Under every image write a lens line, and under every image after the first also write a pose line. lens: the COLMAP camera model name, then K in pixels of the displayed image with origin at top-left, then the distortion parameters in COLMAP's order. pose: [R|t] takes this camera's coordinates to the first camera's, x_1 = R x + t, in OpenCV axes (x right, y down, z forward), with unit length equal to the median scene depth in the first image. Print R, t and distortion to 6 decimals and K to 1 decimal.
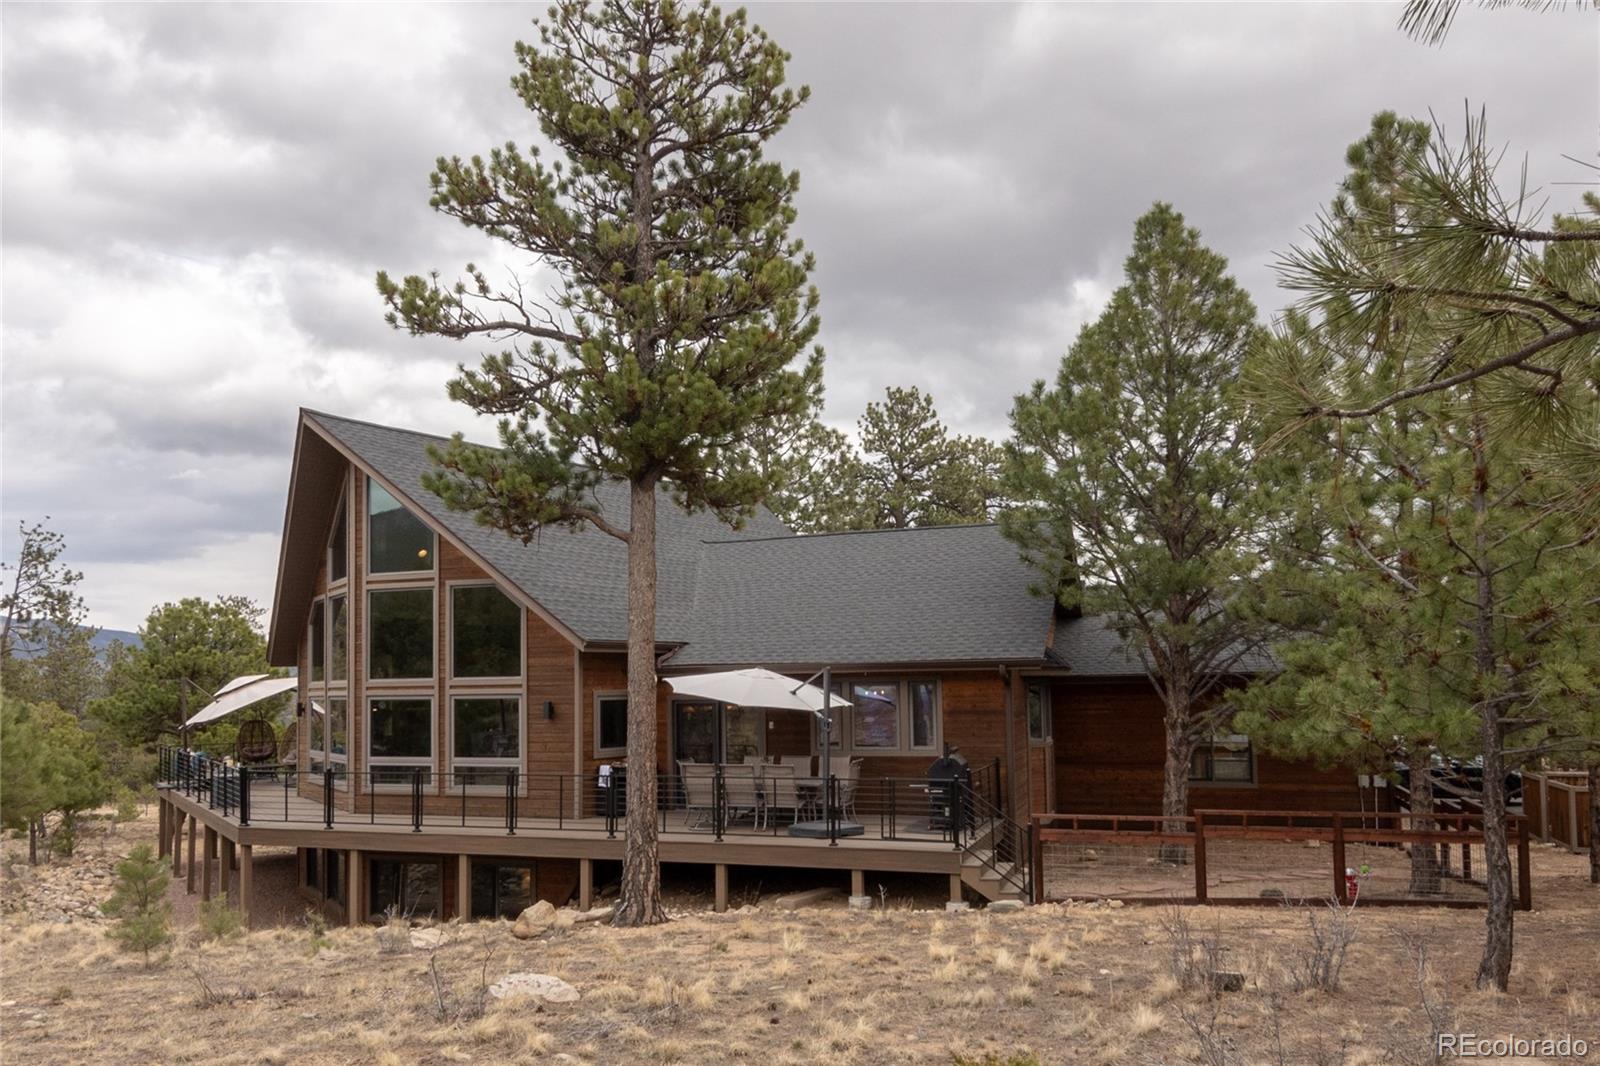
lens RADIAL K [[1152.5, 0, 800.0], [0, 1152.5, 533.0], [0, 0, 1]] dist [0.000937, -0.000075]
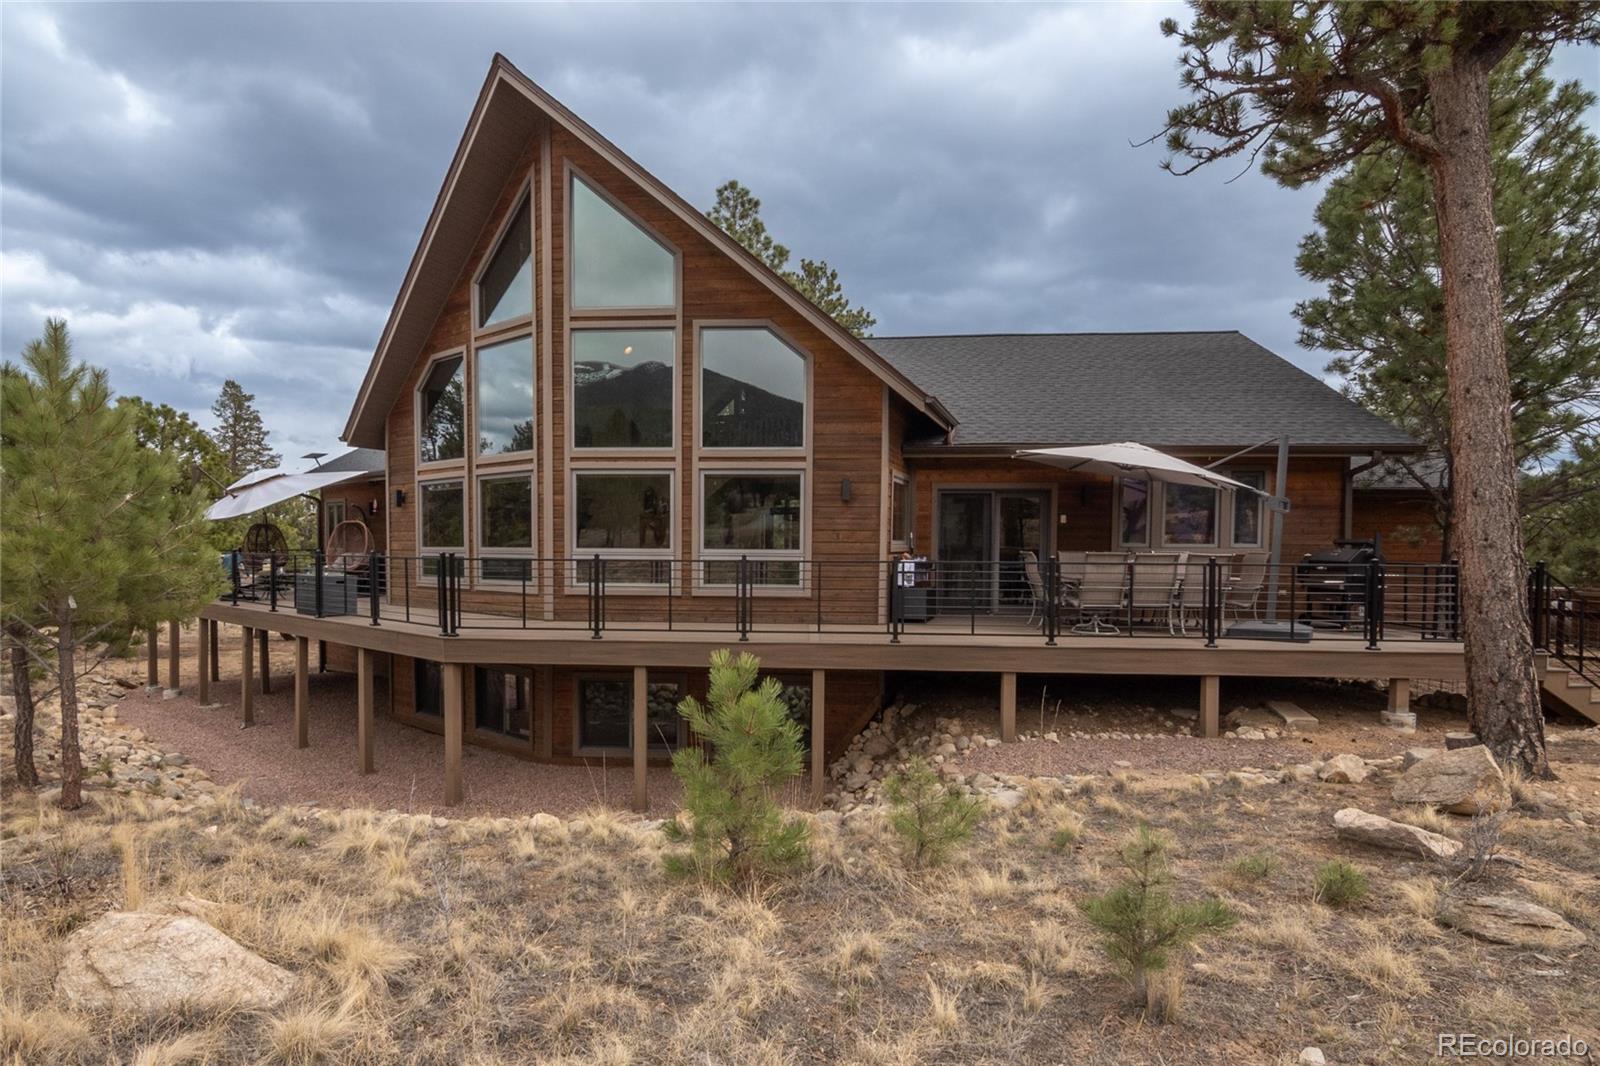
lens RADIAL K [[809.1, 0, 800.0], [0, 809.1, 533.0], [0, 0, 1]] dist [-0.001154, 0.000174]
pose [[0.962079, 0.015212, 0.272345, -0.386121], [-0.053168, 0.989751, 0.132534, 0.106719], [-0.267538, -0.141988, 0.953028, 0.450444]]
